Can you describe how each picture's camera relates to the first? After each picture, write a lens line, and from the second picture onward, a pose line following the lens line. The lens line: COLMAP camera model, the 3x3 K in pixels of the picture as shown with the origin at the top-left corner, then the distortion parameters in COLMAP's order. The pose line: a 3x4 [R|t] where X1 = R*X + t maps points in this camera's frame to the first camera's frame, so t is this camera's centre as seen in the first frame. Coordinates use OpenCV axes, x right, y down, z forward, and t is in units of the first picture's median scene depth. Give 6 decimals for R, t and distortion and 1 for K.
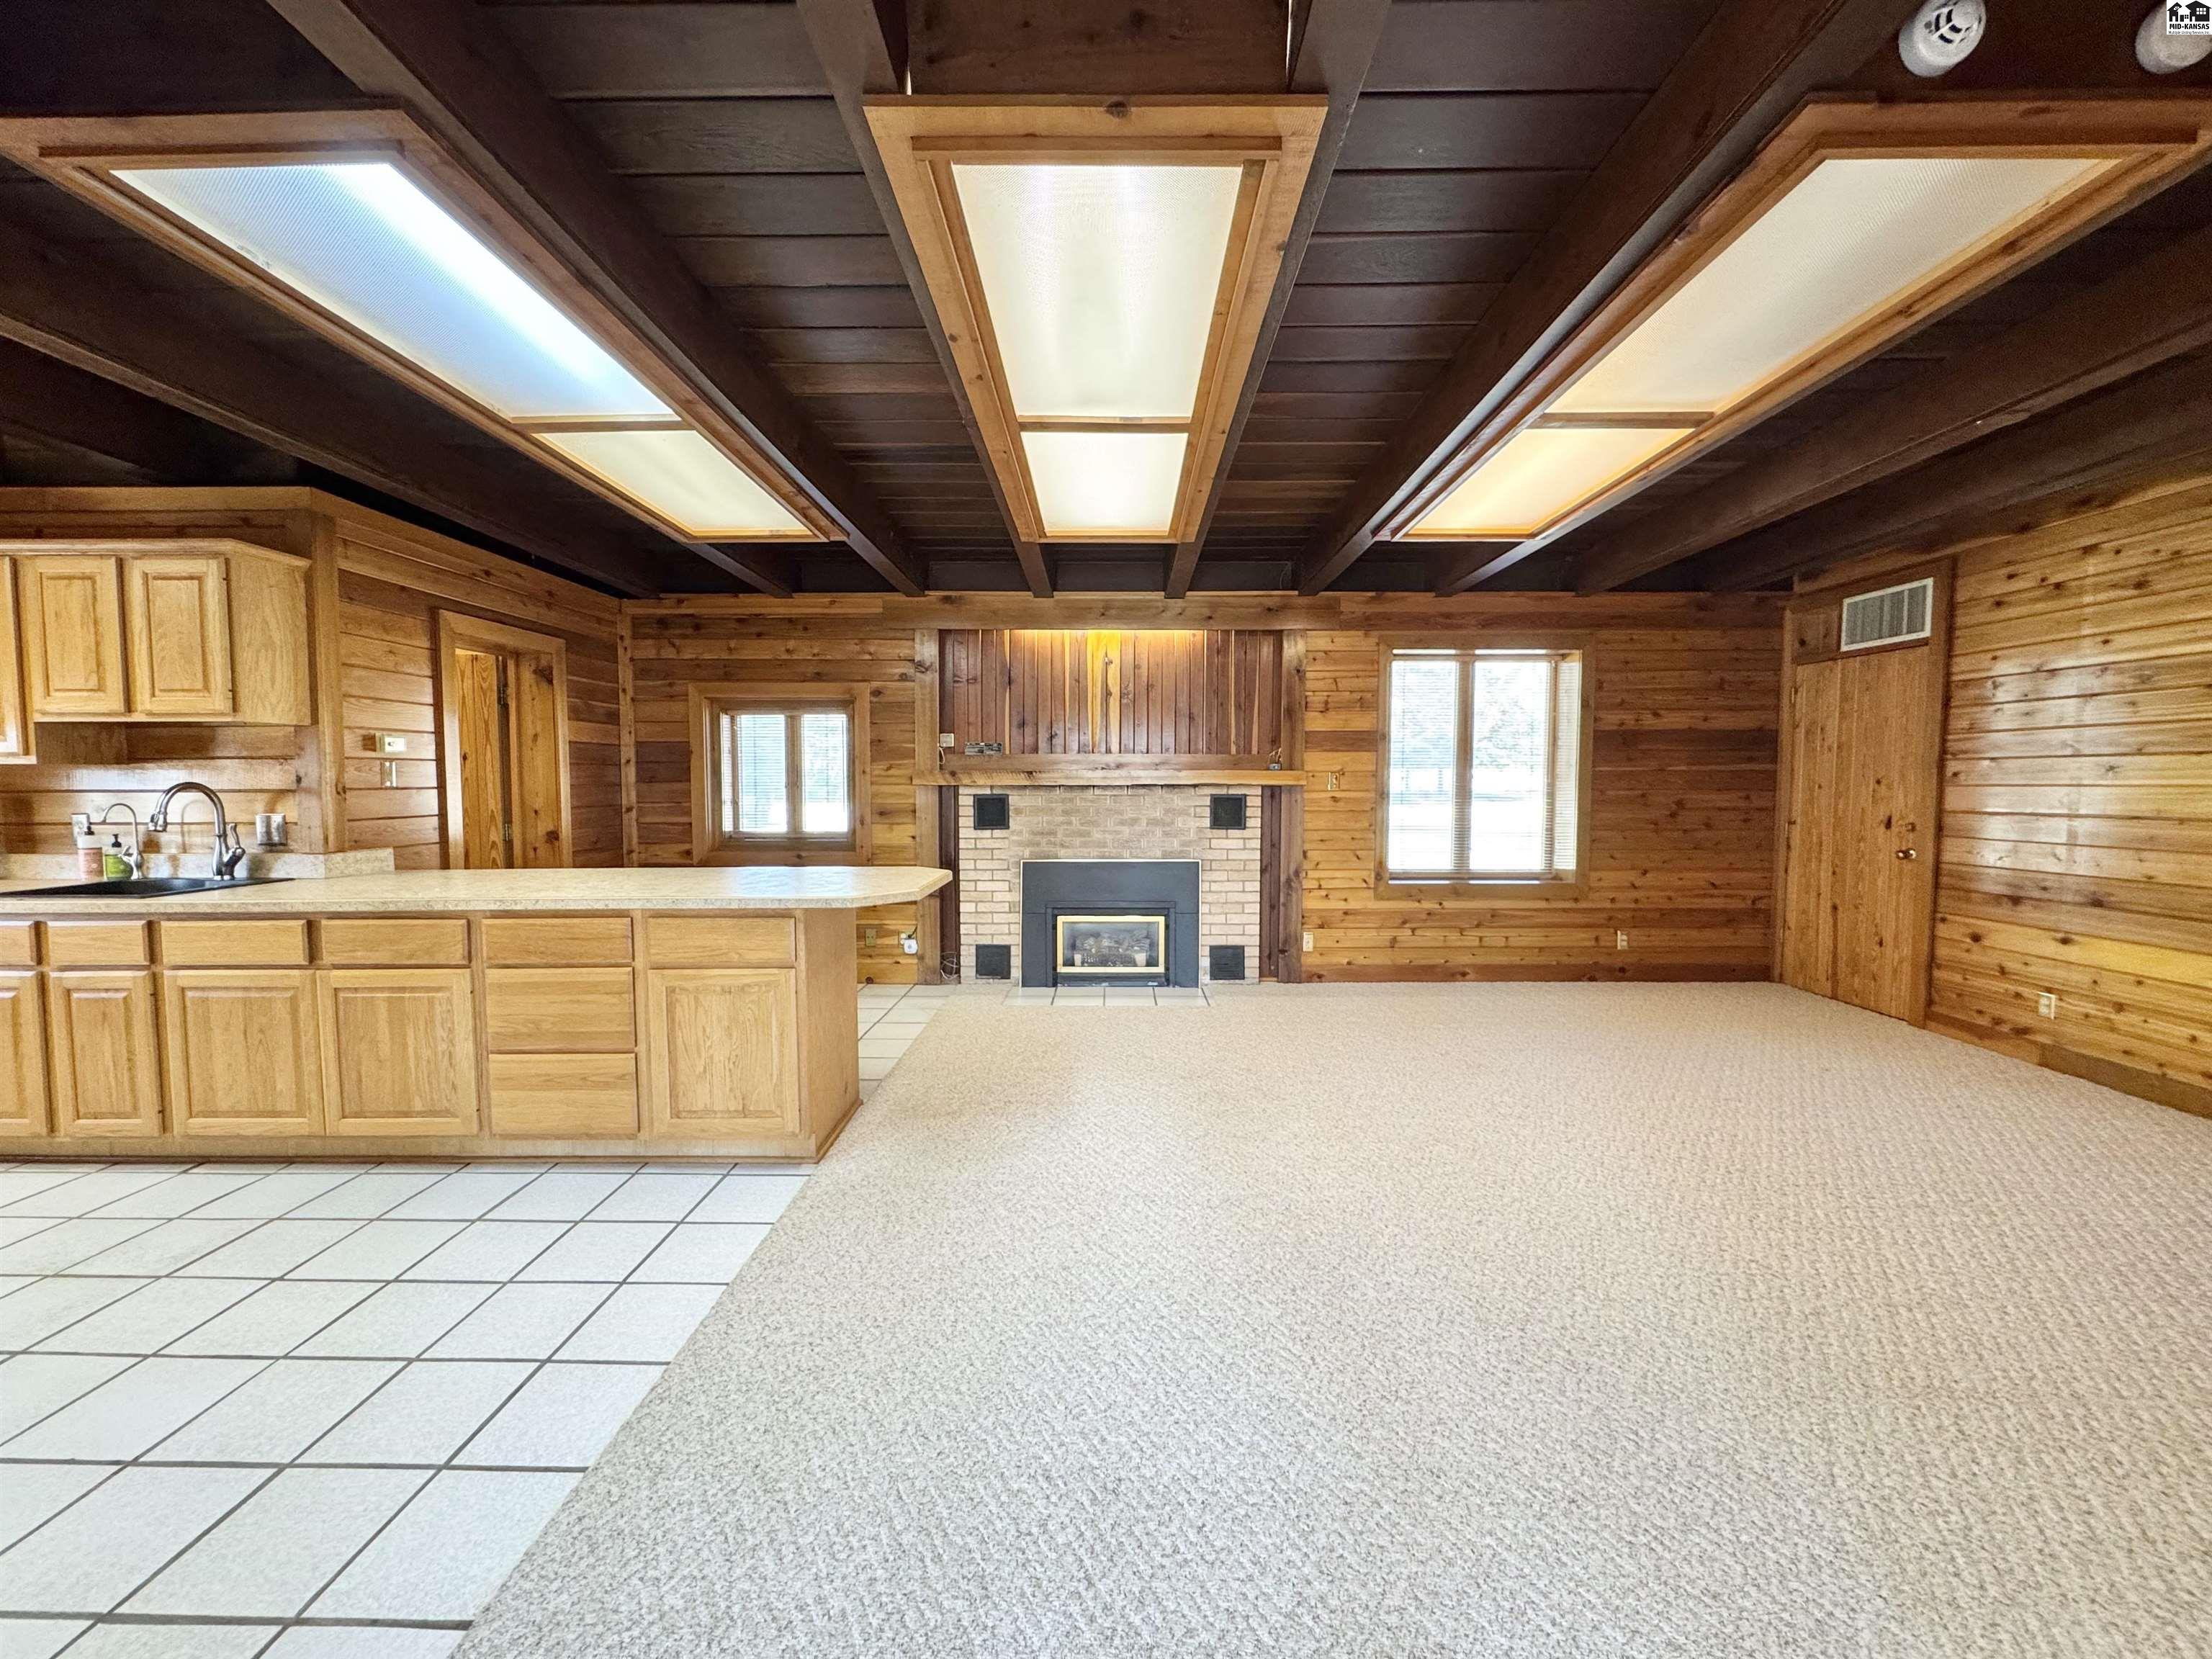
lens RADIAL K [[879.2, 0, 1110.1], [0, 879.2, 826.8], [0, 0, 1]] dist [-0.004183, -0.000333]
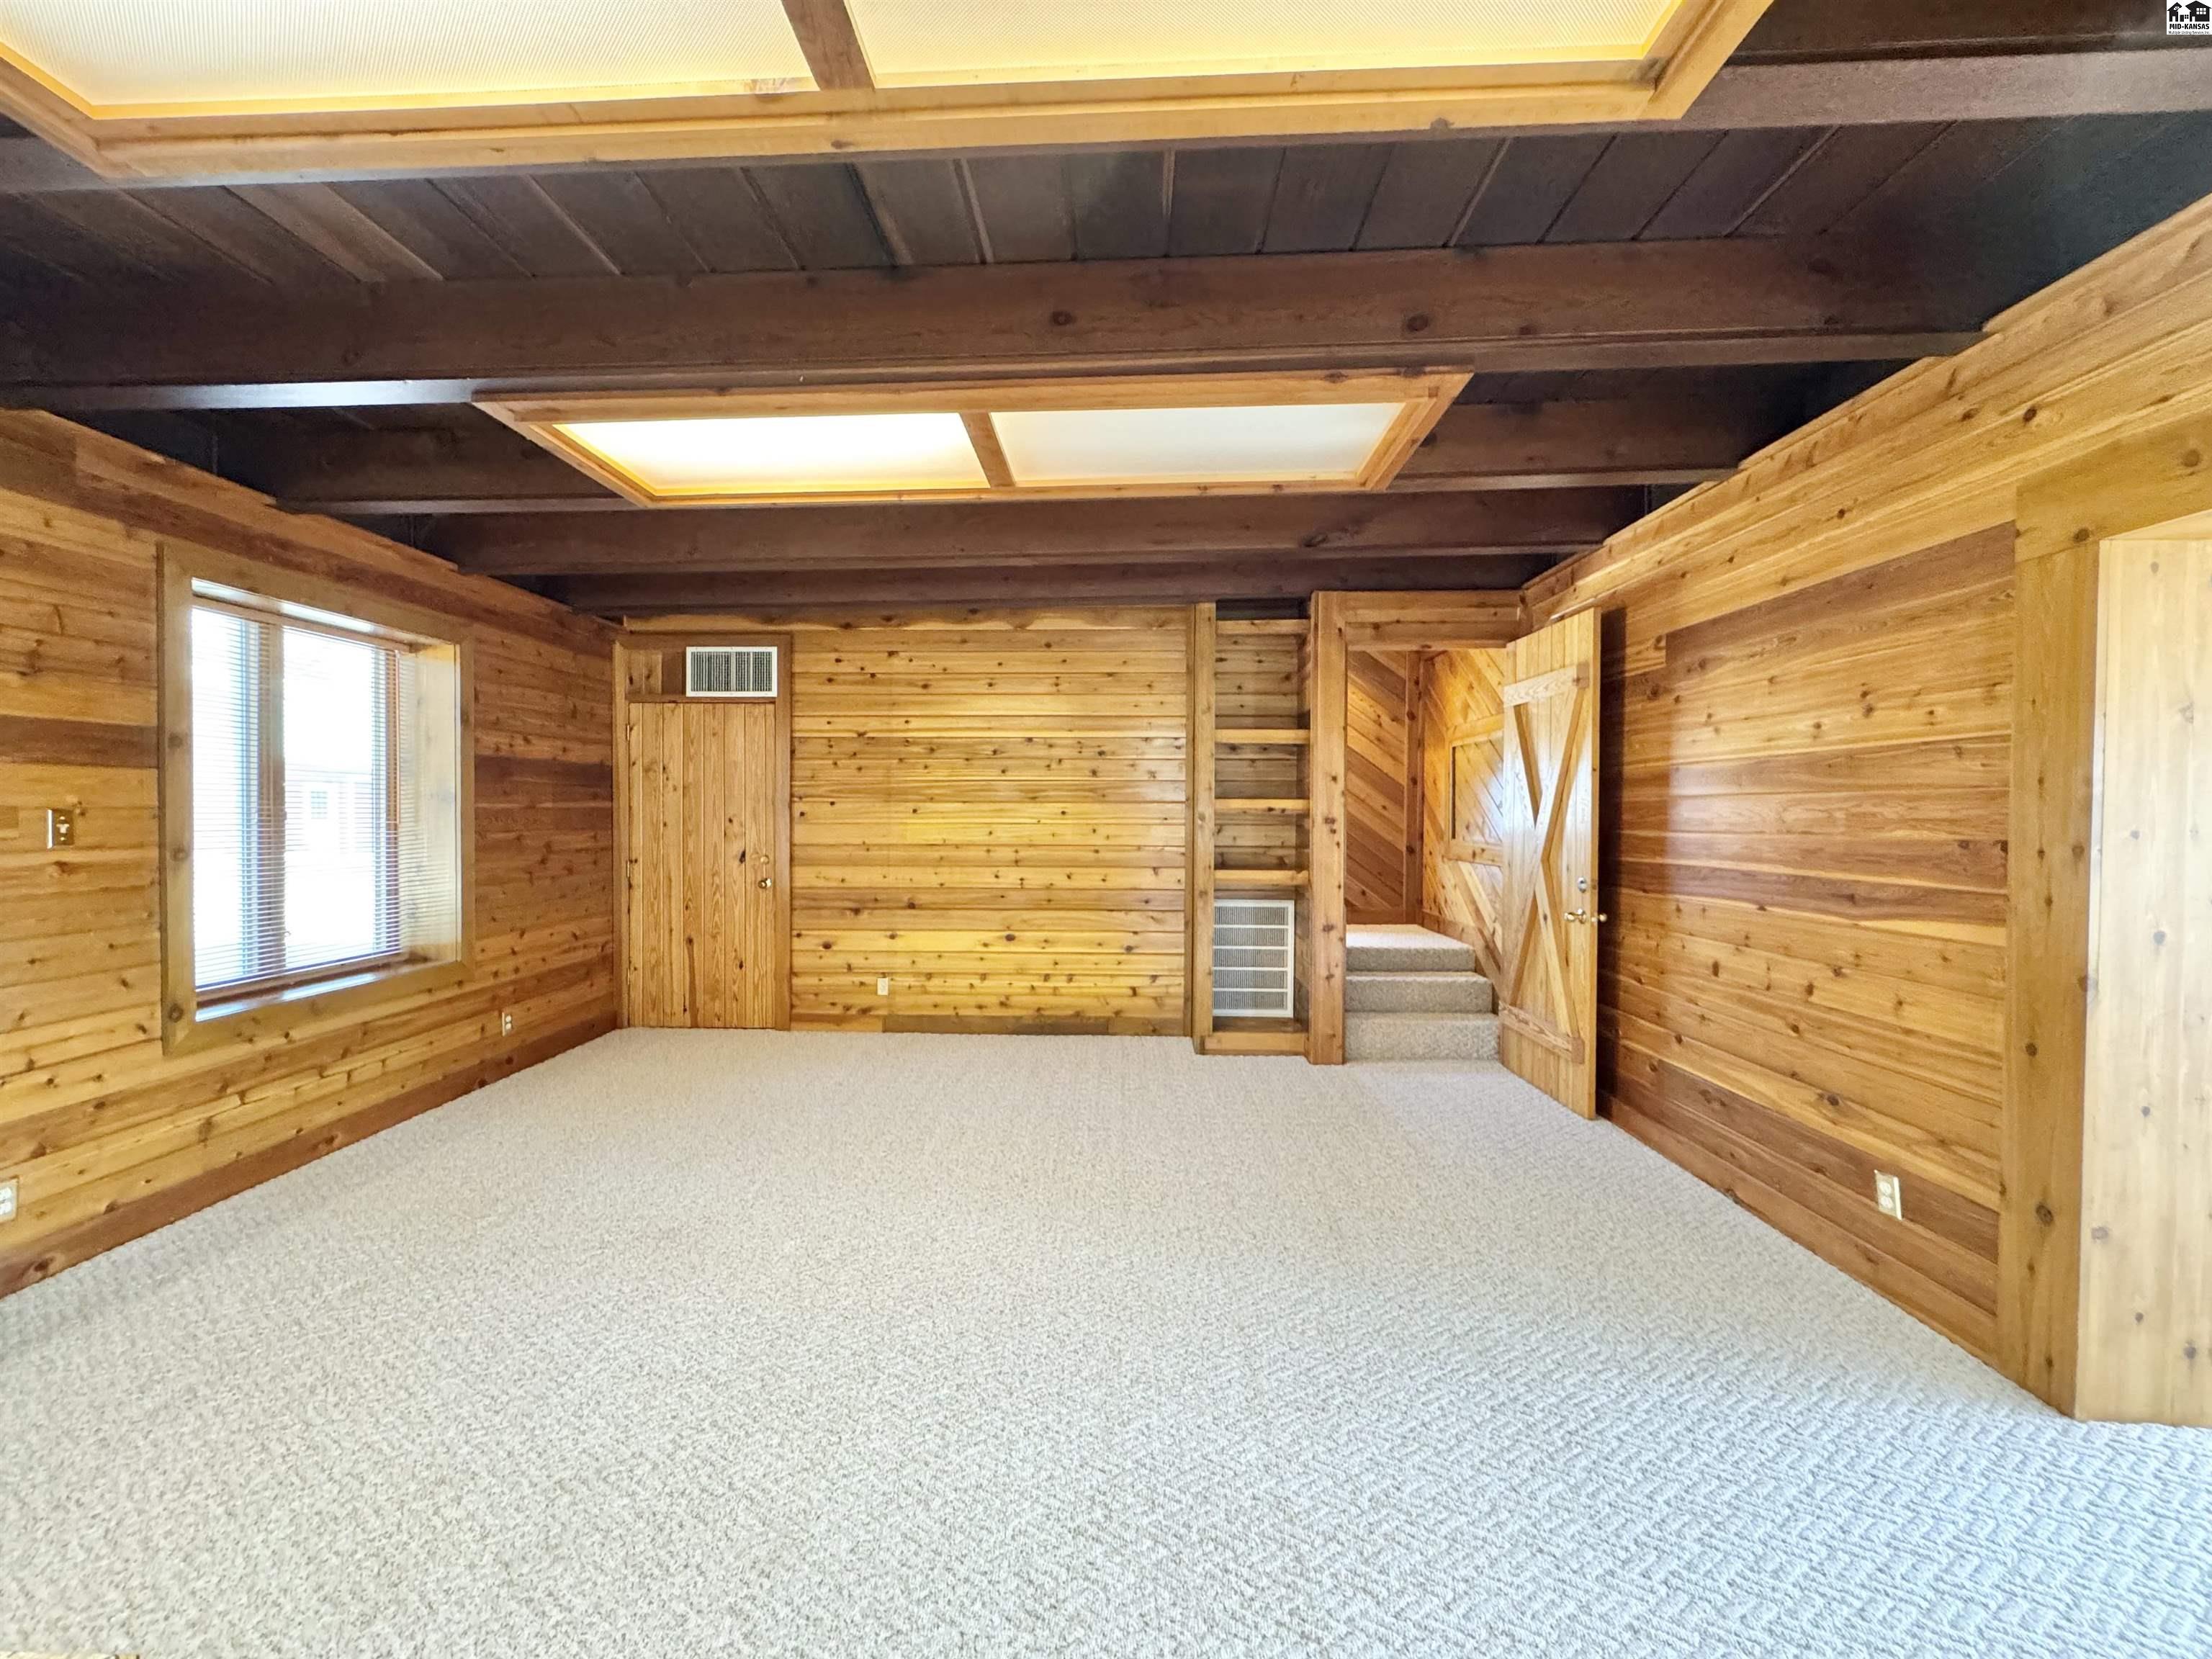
lens RADIAL K [[879.2, 0, 1103.9], [0, 879.2, 822.6], [0, 0, 1]] dist [-0.004183, -0.000333]
pose [[0.021712, -0.012576, 0.999685, -0.194185], [0.050332, 0.998667, 0.011470, -0.032991], [-0.998497, 0.050067, 0.022316, 0.448389]]
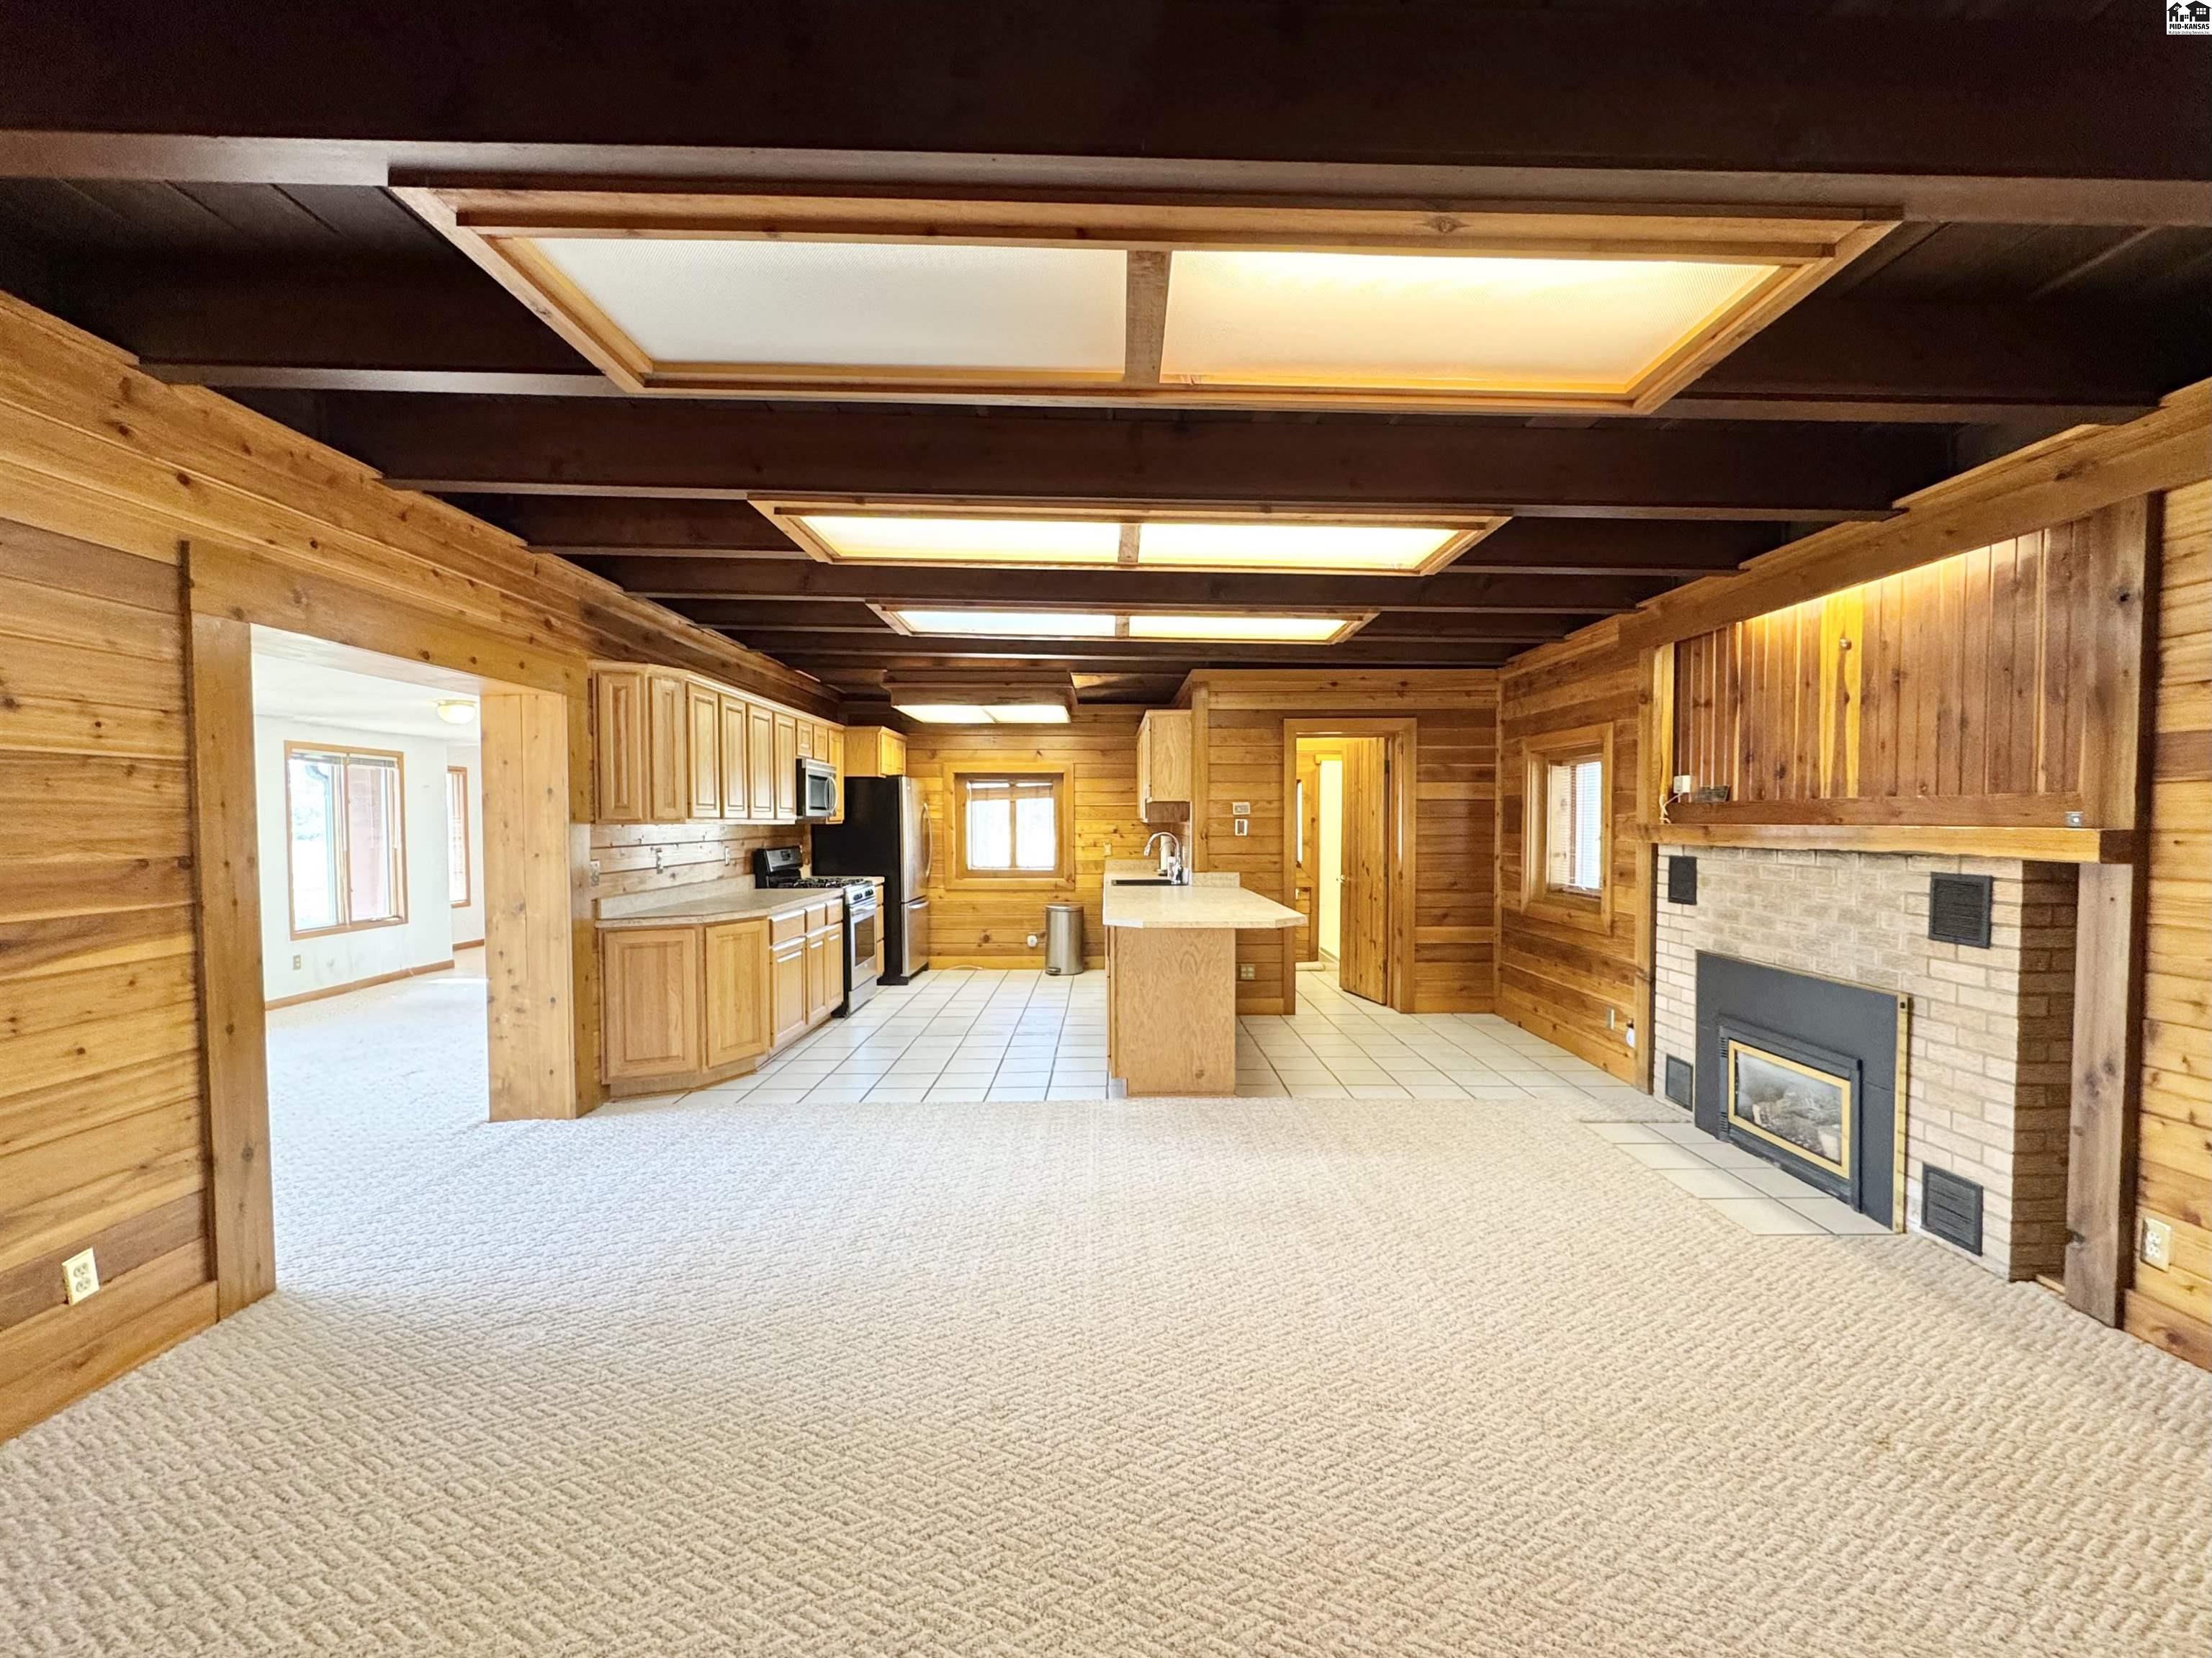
lens RADIAL K [[999.9, 0, 1103.7], [0, 999.9, 838.9], [0, 0, 1]] dist [0.000331, -0.000034]
pose [[-0.003774, 0.020848, -0.999776, 0.709055], [-0.052937, 0.998377, 0.021019, -0.043347], [0.998591, 0.053004, -0.002664, 0.509176]]
